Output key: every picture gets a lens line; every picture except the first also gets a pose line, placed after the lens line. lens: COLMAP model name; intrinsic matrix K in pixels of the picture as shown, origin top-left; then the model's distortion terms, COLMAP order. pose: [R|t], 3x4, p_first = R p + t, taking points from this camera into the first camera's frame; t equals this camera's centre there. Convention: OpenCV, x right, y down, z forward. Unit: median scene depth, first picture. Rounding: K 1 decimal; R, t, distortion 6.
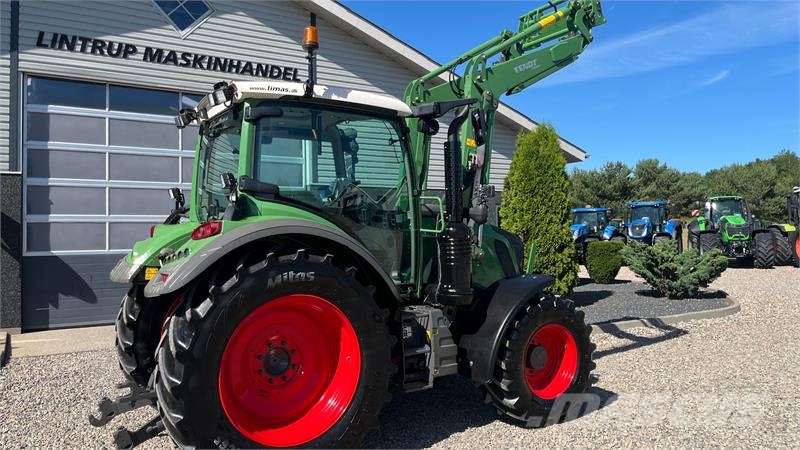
lens RADIAL K [[605.9, 0, 397.4], [0, 605.9, 220.2], [0, 0, 1]] dist [0.054251, -0.060746]
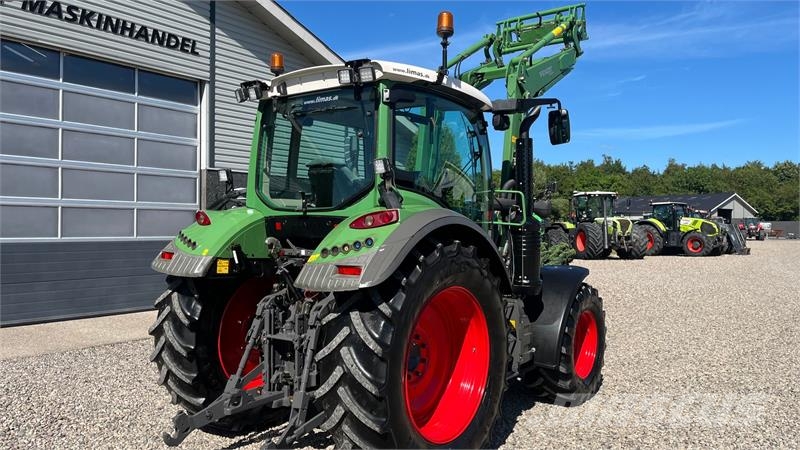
lens RADIAL K [[605.9, 0, 399.0], [0, 605.9, 219.1], [0, 0, 1]] dist [0.054251, -0.060746]
pose [[0.935566, 0.021922, 0.352470, -0.226432], [-0.025673, 0.999653, 0.005970, 0.003870], [-0.352217, -0.014634, 0.935804, 0.045742]]
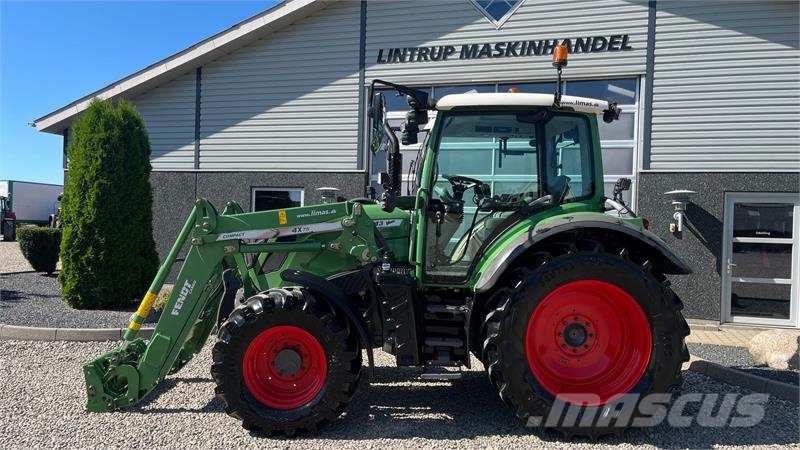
lens RADIAL K [[605.9, 0, 399.8], [0, 605.9, 231.4], [0, 0, 1]] dist [0.054251, -0.060746]
pose [[0.662812, 0.038809, -0.747780, 0.310773], [-0.019945, 0.999217, 0.034179, 0.000686], [0.748520, -0.007740, 0.663067, 0.232801]]
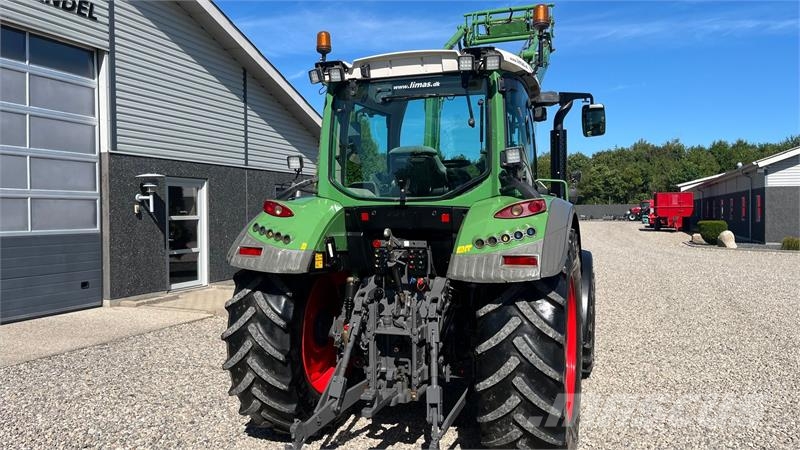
lens RADIAL K [[605.9, 0, 398.3], [0, 605.9, 221.6], [0, 0, 1]] dist [0.054251, -0.060746]
pose [[0.794681, -0.002606, 0.607022, -0.385062], [-0.017125, 0.999497, 0.026710, 0.005565], [-0.606786, -0.031621, 0.794236, 0.140750]]
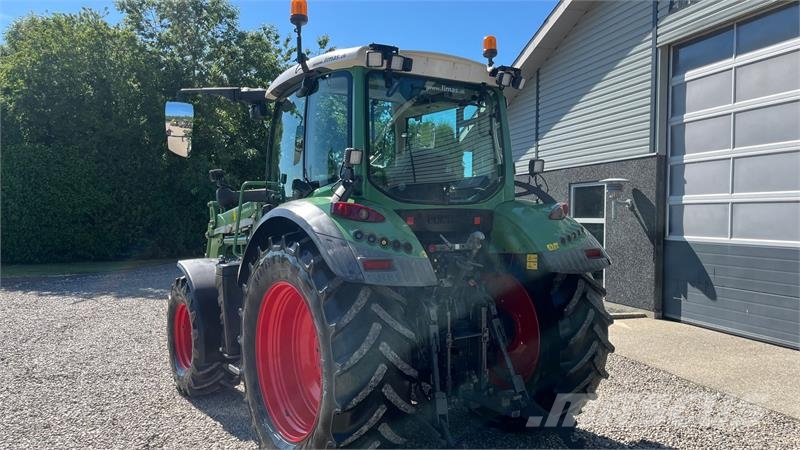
lens RADIAL K [[605.9, 0, 394.3], [0, 605.9, 230.0], [0, 0, 1]] dist [0.054251, -0.060746]
pose [[-0.282059, 0.029607, -0.958940, 0.395734], [0.017011, 0.999521, 0.025857, 0.010306], [0.959246, -0.009019, -0.282427, 0.804431]]
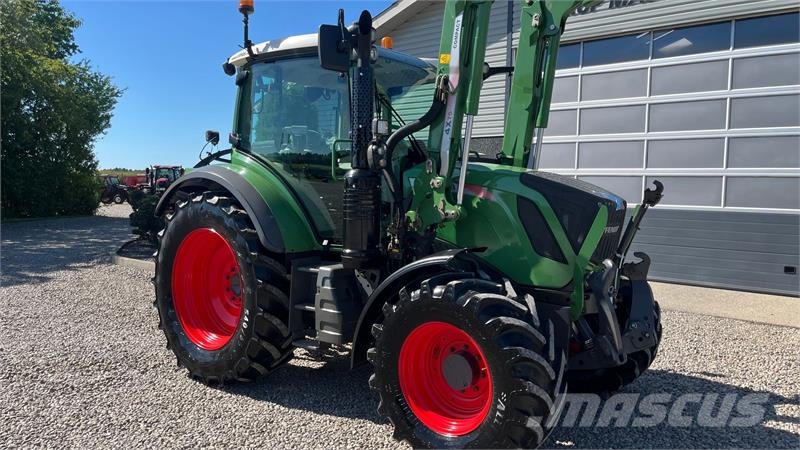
lens RADIAL K [[605.9, 0, 401.5], [0, 605.9, 220.3], [0, 0, 1]] dist [0.054251, -0.060746]
pose [[0.323124, 0.068837, -0.943850, 0.423398], [-0.004647, 0.997454, 0.071156, 0.006804], [0.946345, -0.018606, 0.322622, 0.372833]]
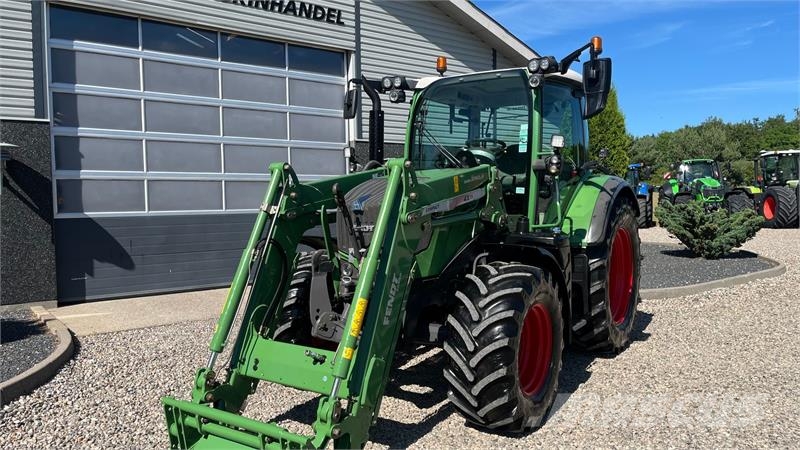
lens RADIAL K [[605.9, 0, 403.0], [0, 605.9, 228.1], [0, 0, 1]] dist [0.054251, -0.060746]
pose [[0.993336, -0.006308, 0.115079, -0.206927], [-0.001987, 0.997415, 0.071828, 0.008676], [-0.115235, -0.071578, 0.990756, 0.083730]]
